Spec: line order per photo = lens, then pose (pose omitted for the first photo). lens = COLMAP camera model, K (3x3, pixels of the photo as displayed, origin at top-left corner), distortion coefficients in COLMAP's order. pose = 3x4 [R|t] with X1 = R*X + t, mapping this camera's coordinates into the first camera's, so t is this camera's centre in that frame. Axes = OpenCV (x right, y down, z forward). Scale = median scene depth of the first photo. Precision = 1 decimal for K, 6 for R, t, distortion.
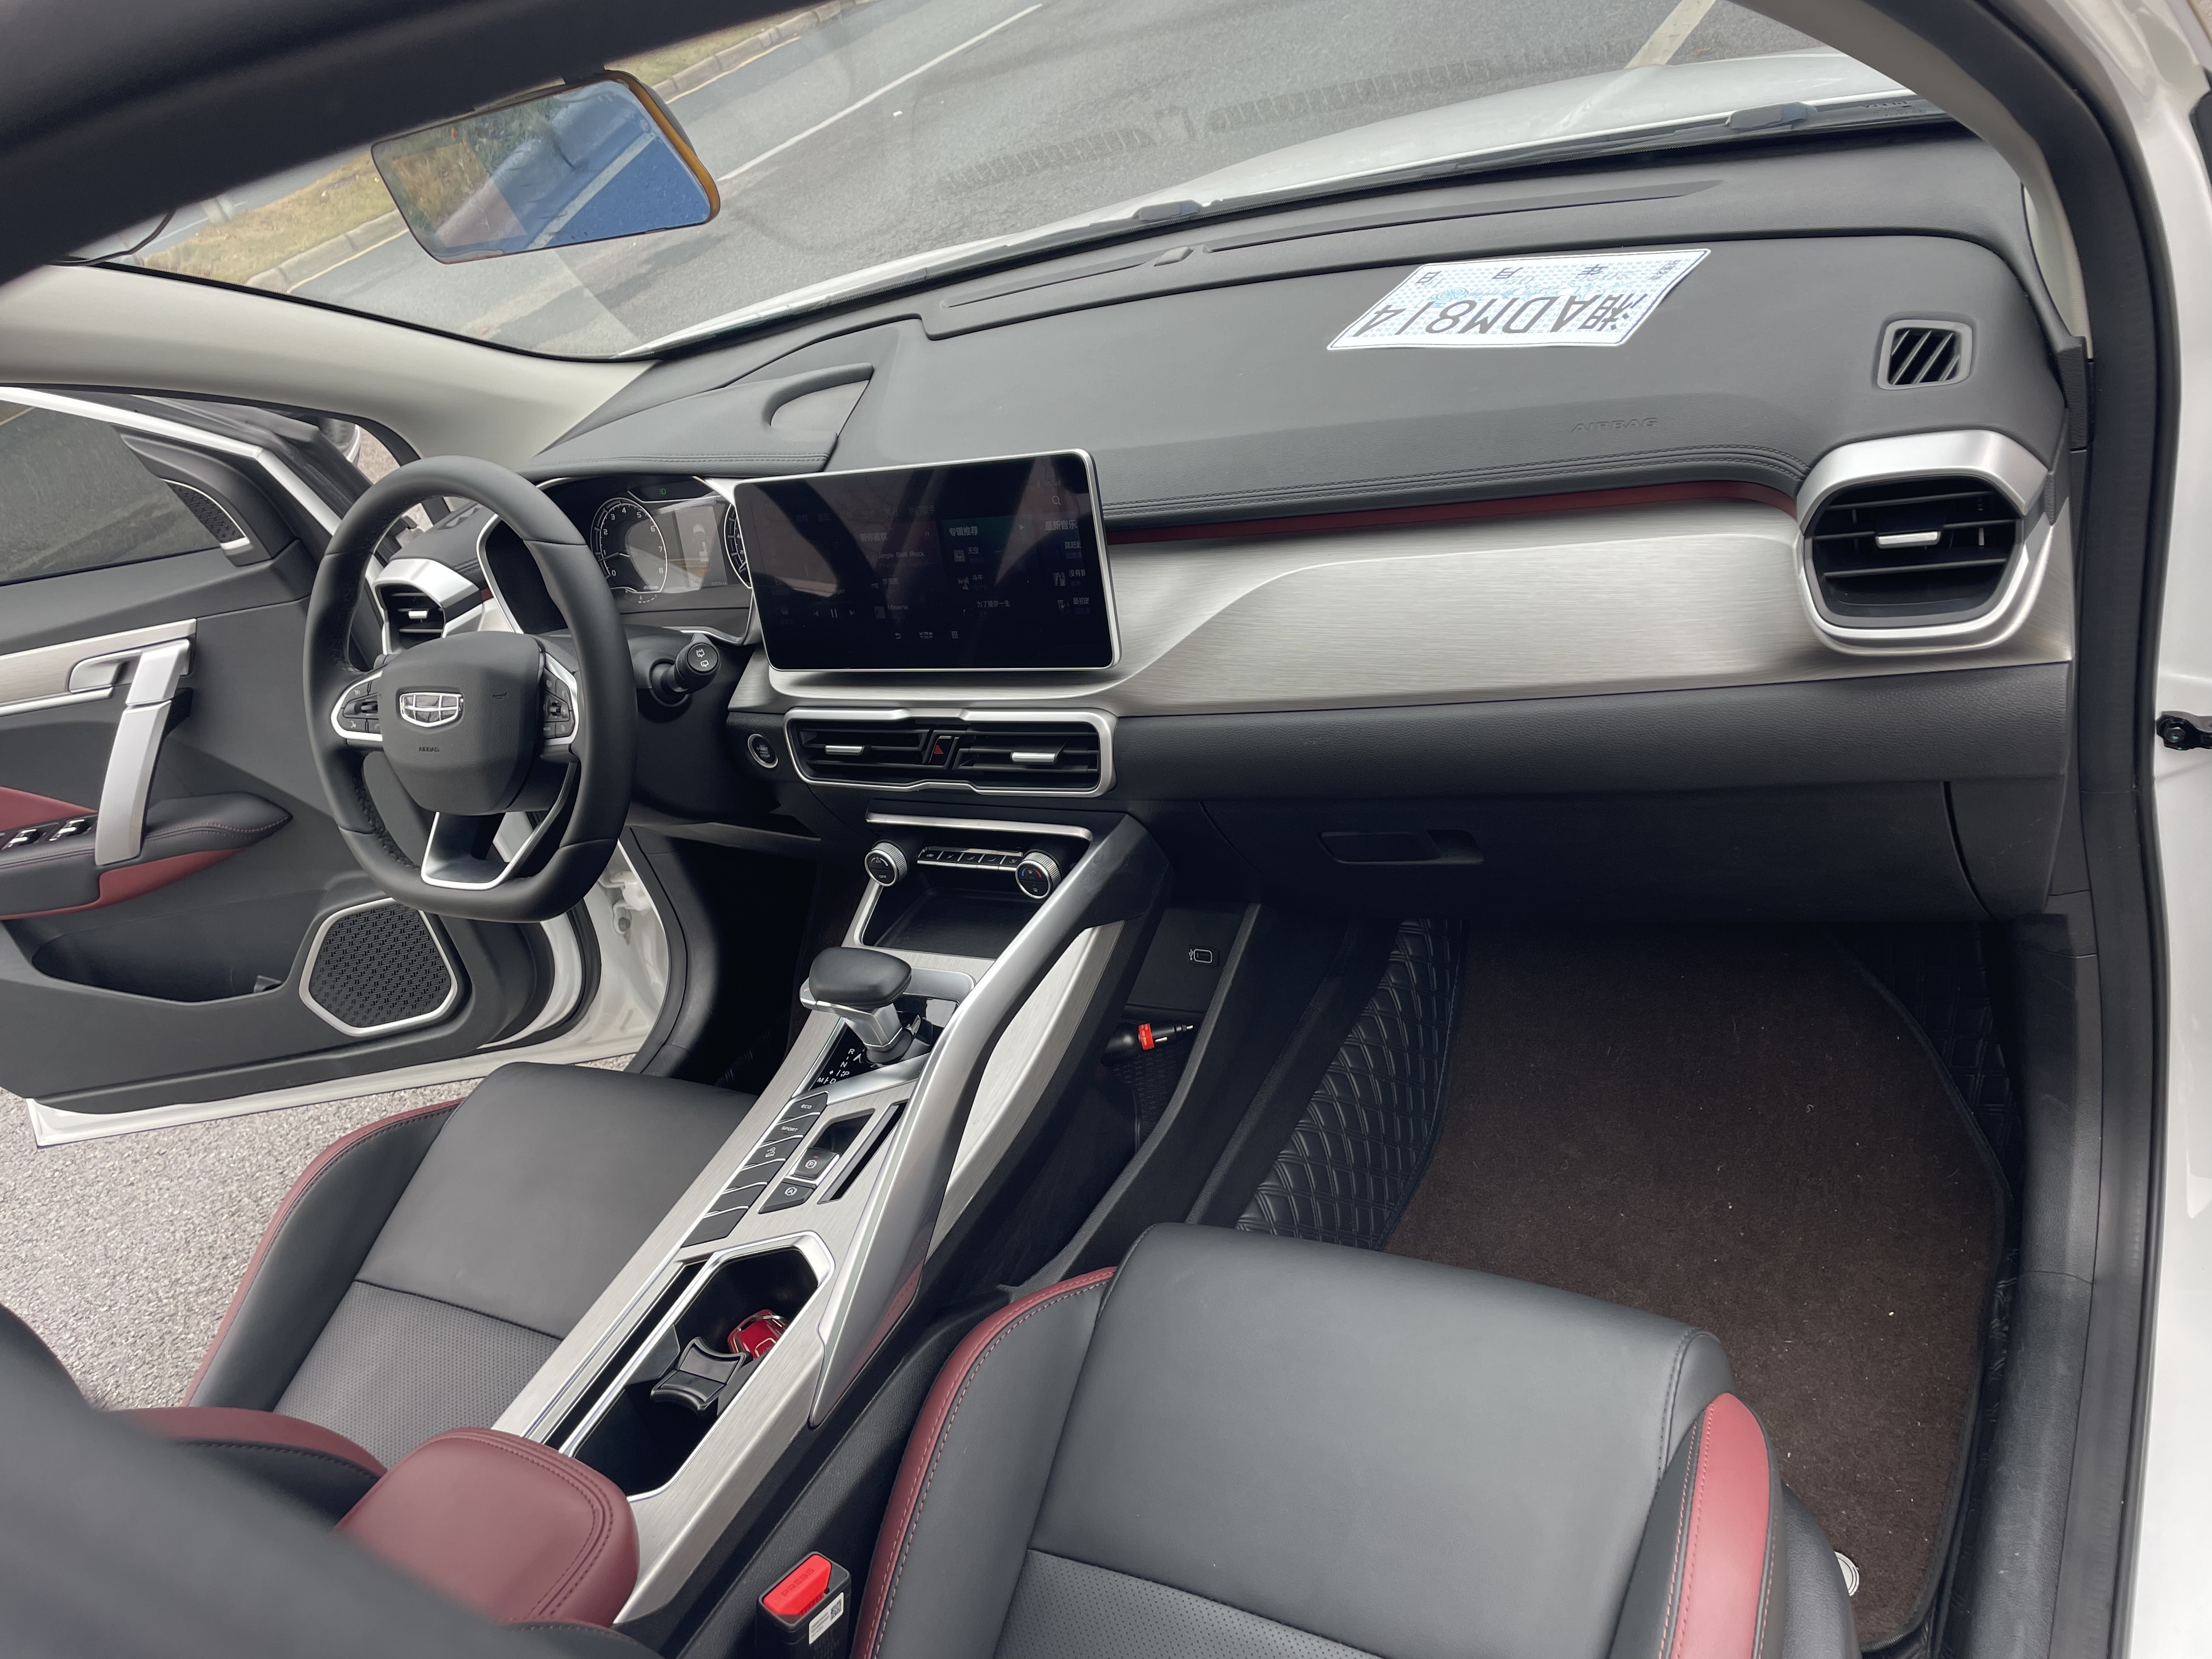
lens RADIAL K [[1684.3, 0, 1145.2], [0, 1684.3, 812.7], [0, 0, 1]] dist [0.087750, -0.116766]
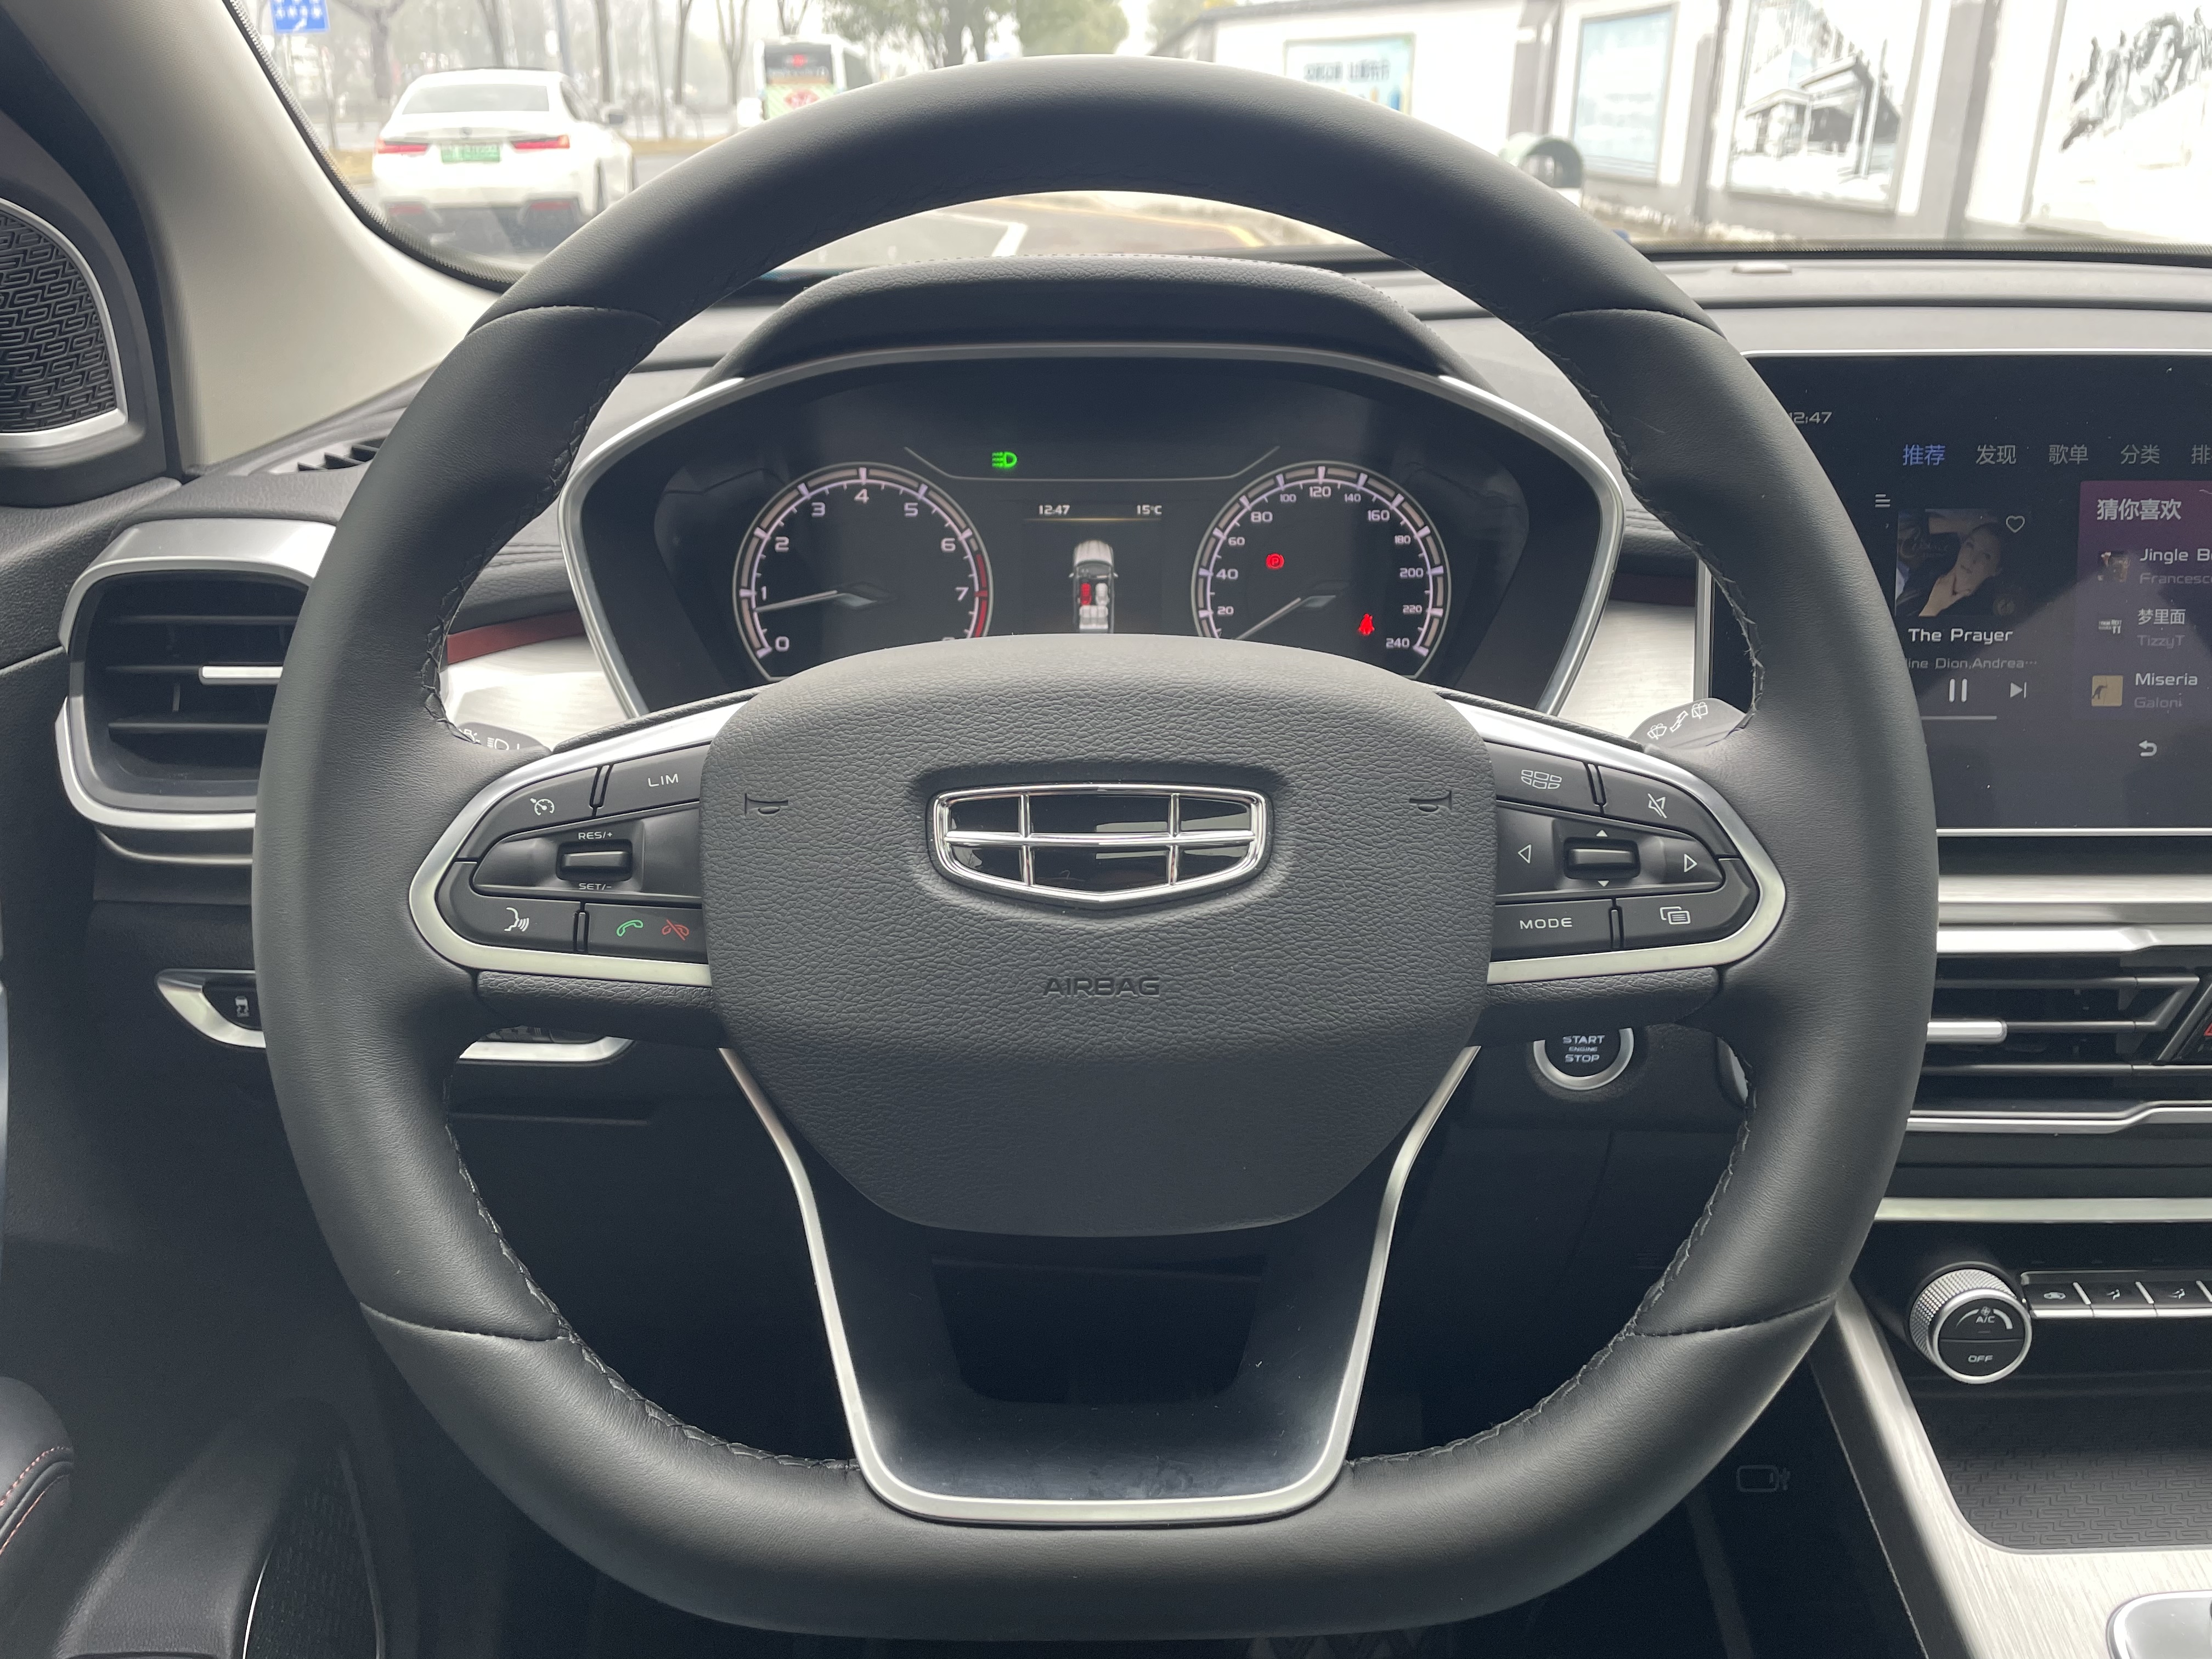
lens RADIAL K [[1684.3, 0, 1099.8], [0, 1684.3, 815.2], [0, 0, 1]] dist [0.087750, -0.116766]
pose [[0.836037, 0.088119, 0.541551, -0.581476], [0.040200, 0.974528, -0.220632, -0.005200], [-0.547199, 0.206227, 0.811199, 0.787382]]
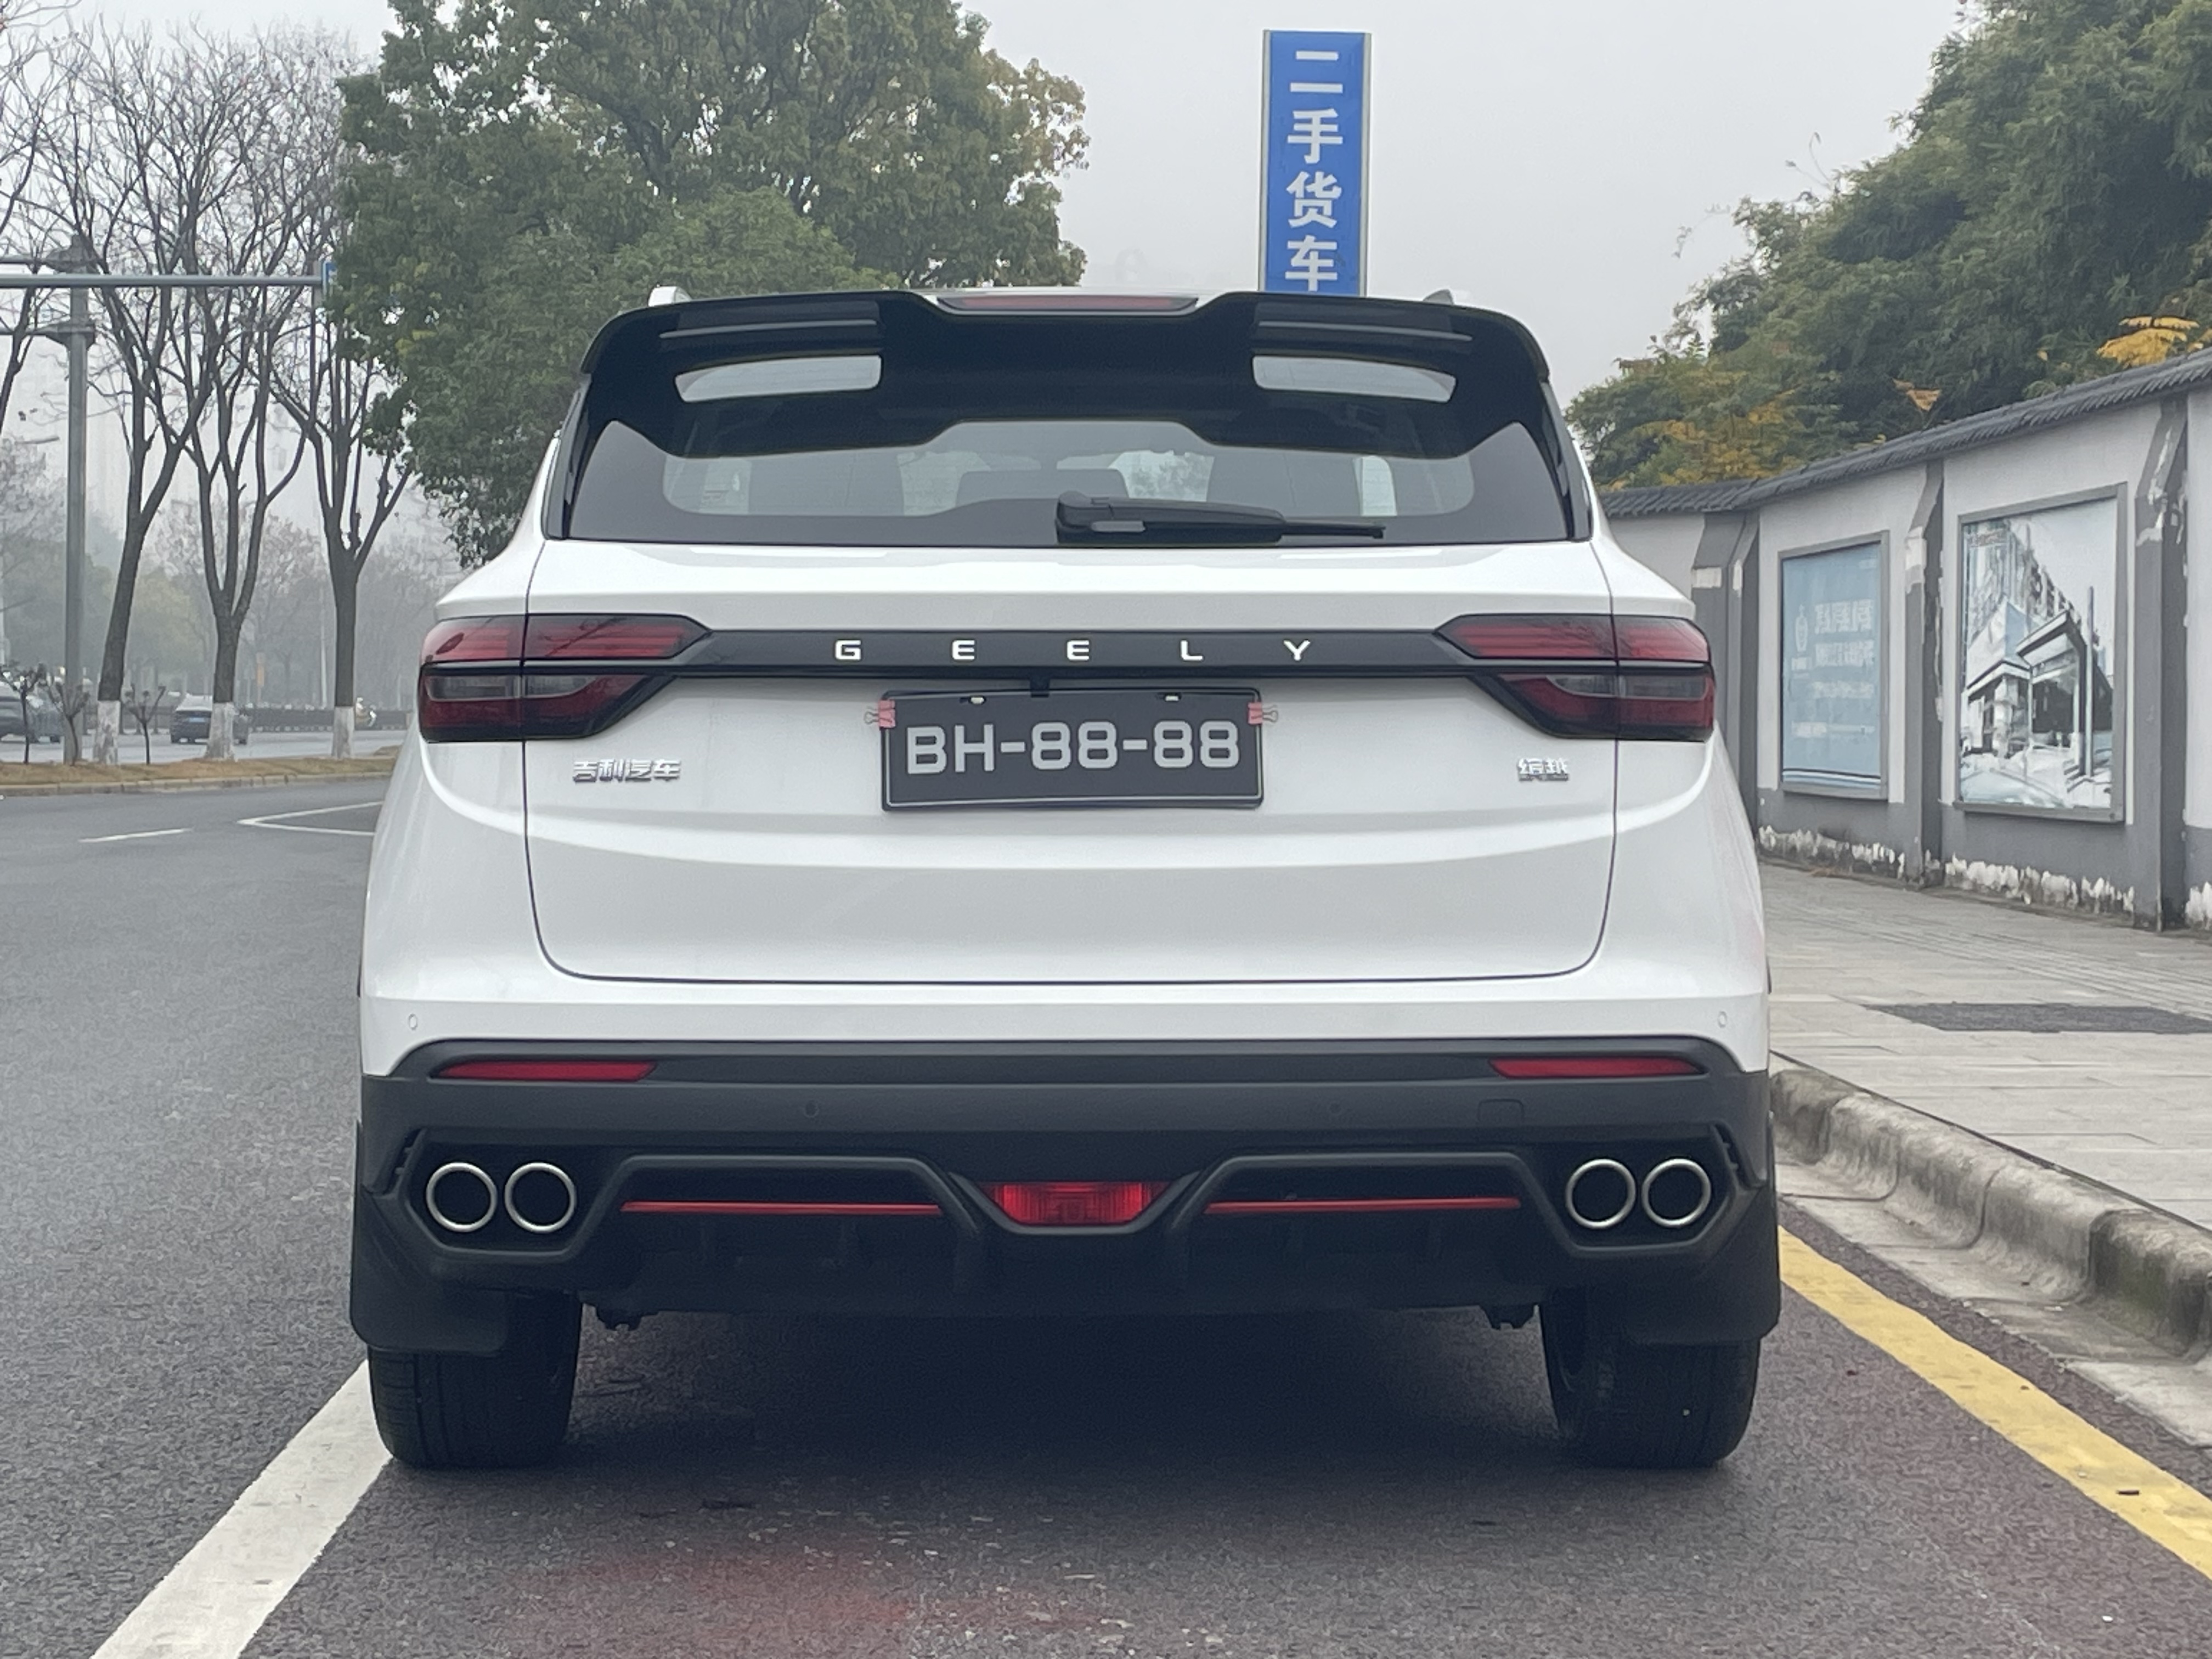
lens RADIAL K [[4389.2, 0, 1131.0], [0, 4389.2, 814.2], [0, 0, 1]] dist [0.098497, 0.000000]
pose [[0.823278, 0.282313, 0.492456, -2.939596], [0.049816, 0.828271, -0.558109, 3.354516], [-0.565448, 0.484011, 0.667834, -3.026965]]
